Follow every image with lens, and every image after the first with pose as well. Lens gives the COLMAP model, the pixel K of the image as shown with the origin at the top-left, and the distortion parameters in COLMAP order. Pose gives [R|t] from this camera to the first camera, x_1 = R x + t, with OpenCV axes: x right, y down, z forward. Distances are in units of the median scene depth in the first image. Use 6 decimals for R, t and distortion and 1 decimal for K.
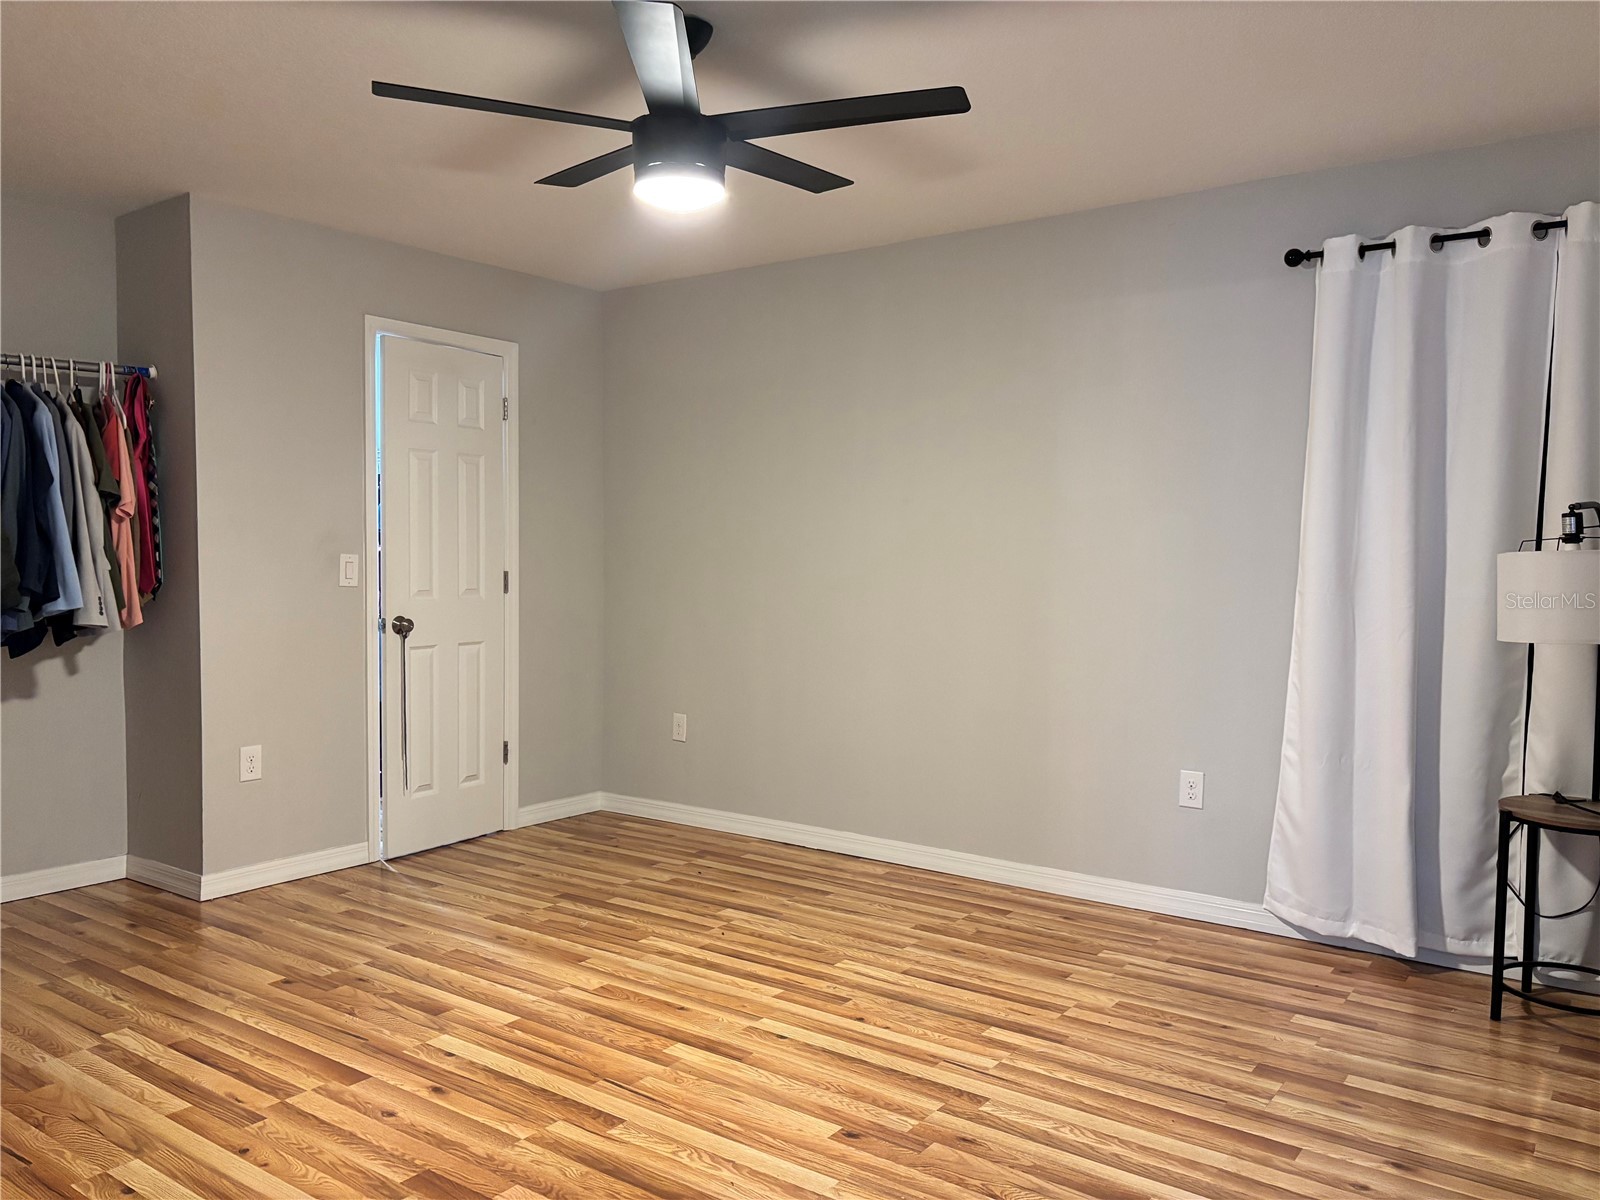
lens RADIAL K [[1216.2, 0, 801.9], [0, 1216.2, 603.5], [0, 0, 1]] dist [0.025838, 0.001053]
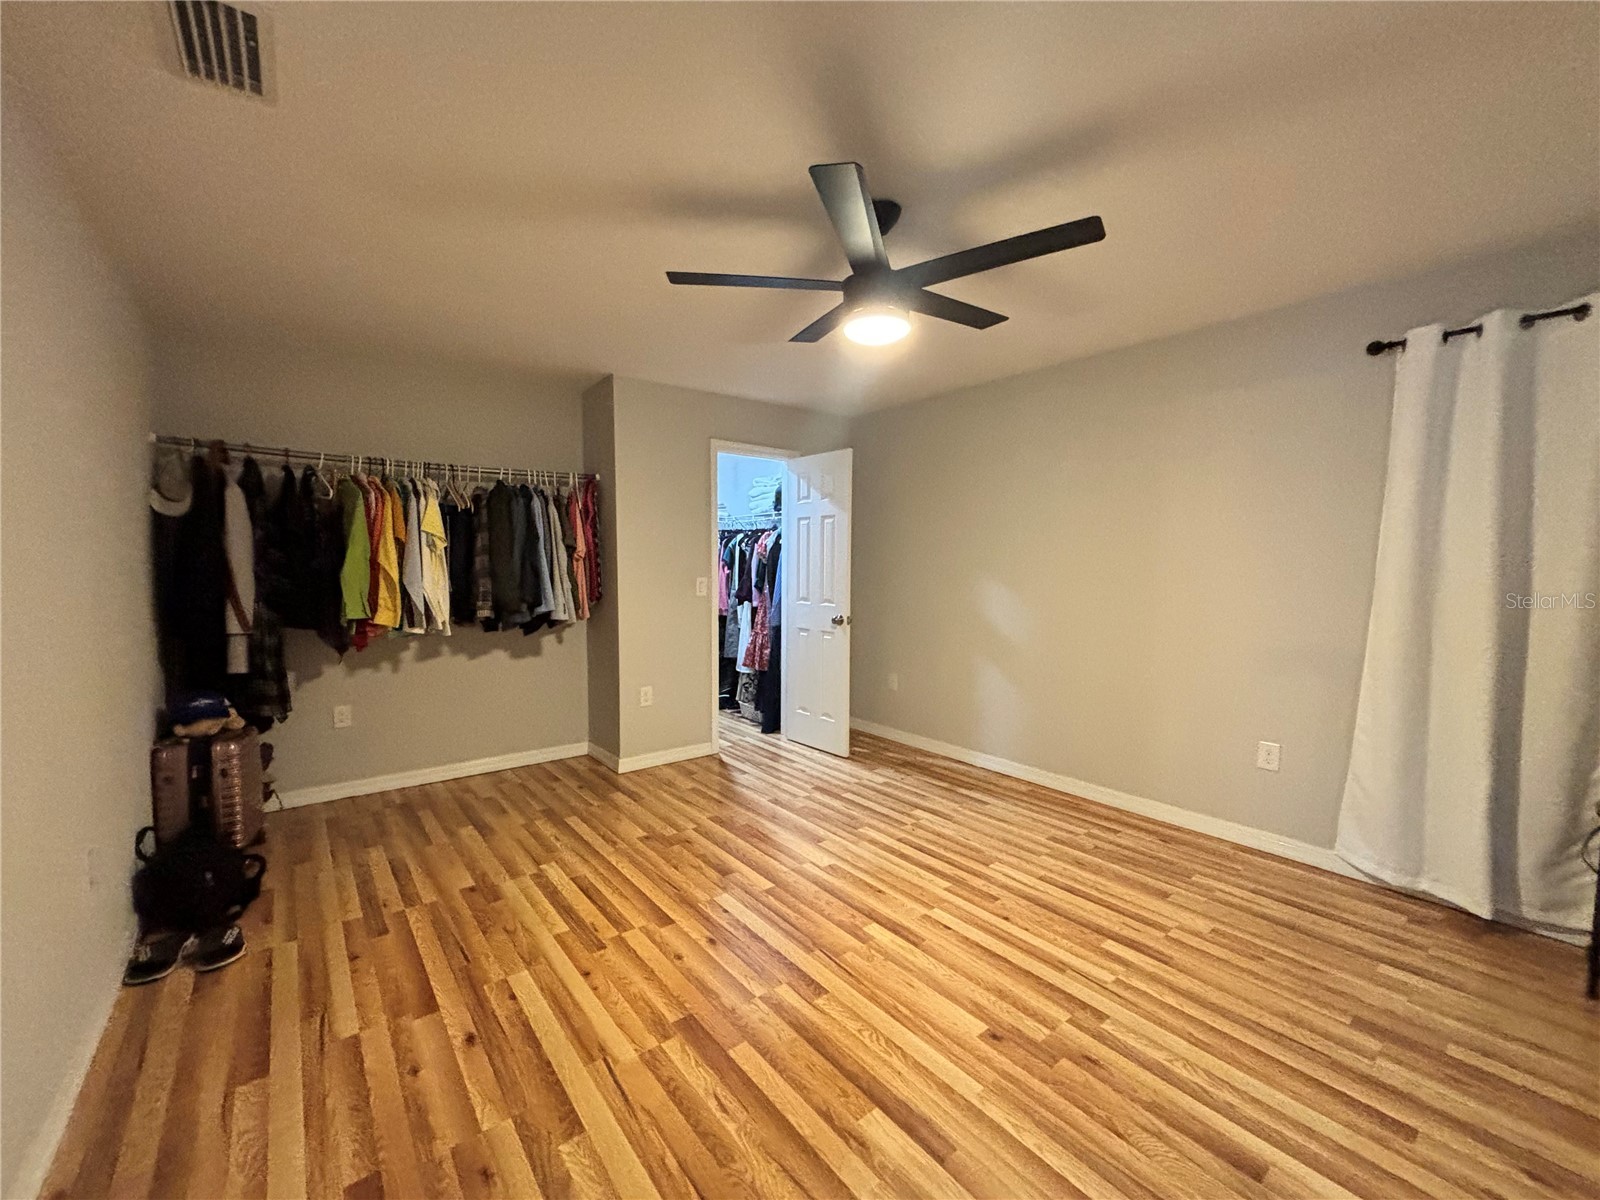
lens RADIAL K [[651.4, 0, 794.5], [0, 651.4, 600.7], [0, 0, 1]] dist [0.001990, 0.001104]
pose [[0.961492, 0.011554, -0.274590, 0.014577], [-0.007725, 0.999857, 0.015022, -0.030068], [0.274725, -0.012322, 0.961444, 0.201439]]
